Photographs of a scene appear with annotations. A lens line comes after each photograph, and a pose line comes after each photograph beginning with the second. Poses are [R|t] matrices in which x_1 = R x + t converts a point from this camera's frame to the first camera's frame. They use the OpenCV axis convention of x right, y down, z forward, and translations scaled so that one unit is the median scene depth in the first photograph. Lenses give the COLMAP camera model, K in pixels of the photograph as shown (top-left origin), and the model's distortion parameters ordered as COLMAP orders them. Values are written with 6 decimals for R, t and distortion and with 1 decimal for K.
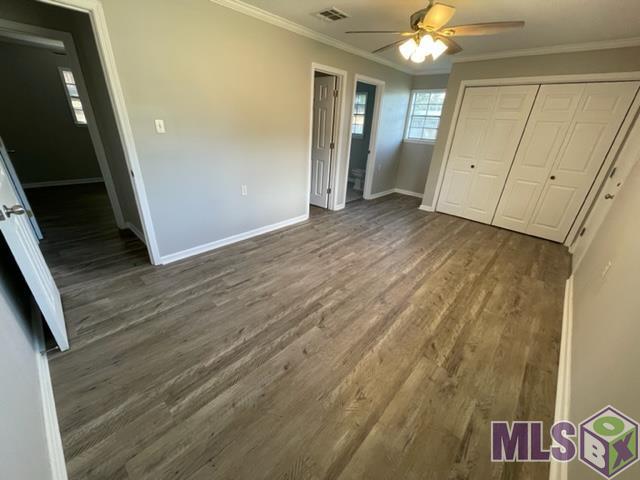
lens RADIAL K [[258.4, 0, 322.0], [0, 258.4, 237.0], [0, 0, 1]] dist [-0.001660, 0.000014]
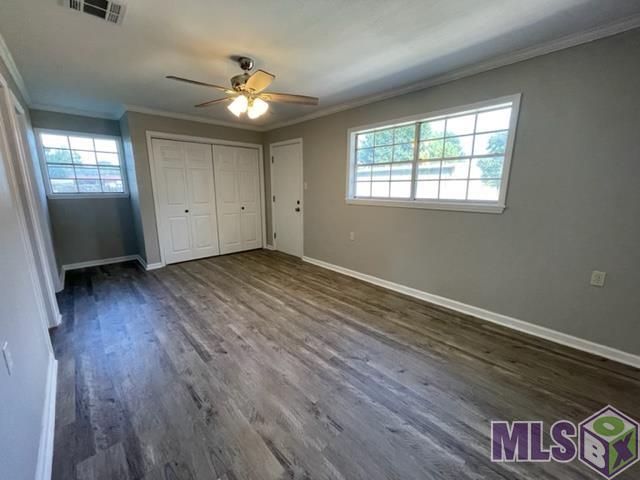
lens RADIAL K [[258.4, 0, 310.9], [0, 258.4, 239.2], [0, 0, 1]] dist [-0.001660, 0.000014]
pose [[0.089579, -0.247226, 0.964808, -0.626562], [0.411240, 0.891452, 0.190247, -0.249405], [-0.907115, 0.379726, 0.181525, 0.599418]]
